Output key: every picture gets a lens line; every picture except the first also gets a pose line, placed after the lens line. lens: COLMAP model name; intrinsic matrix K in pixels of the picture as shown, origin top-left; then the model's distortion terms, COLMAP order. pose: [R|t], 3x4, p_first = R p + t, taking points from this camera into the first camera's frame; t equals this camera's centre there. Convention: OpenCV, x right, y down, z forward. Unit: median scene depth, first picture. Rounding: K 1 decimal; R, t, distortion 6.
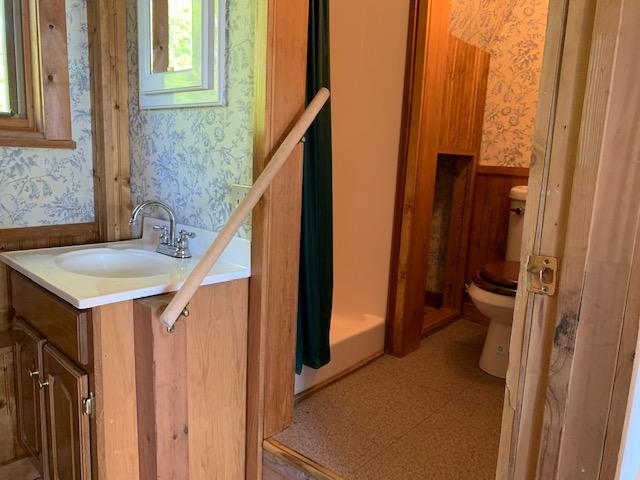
lens RADIAL K [[492.5, 0, 317.5], [0, 492.5, 241.9], [0, 0, 1]] dist [0.001740, 0.004326]
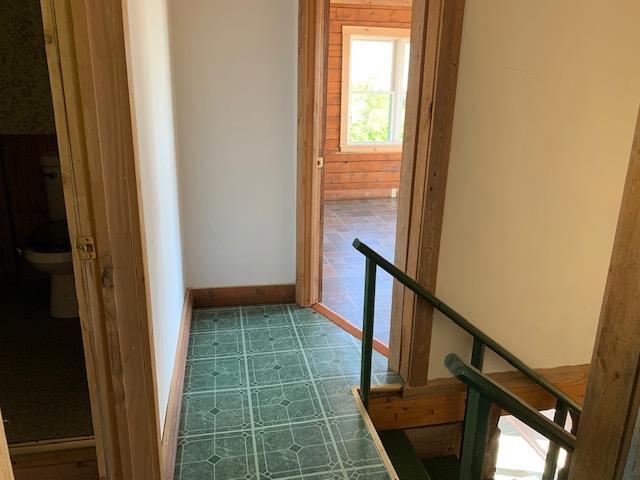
lens RADIAL K [[492.5, 0, 318.5], [0, 492.5, 240.6], [0, 0, 1]] dist [0.001740, 0.004326]
pose [[0.626132, -0.241539, 0.741362, -0.275075], [0.140031, 0.970184, 0.197824, -0.174957], [-0.767039, -0.020050, 0.641287, -0.655829]]
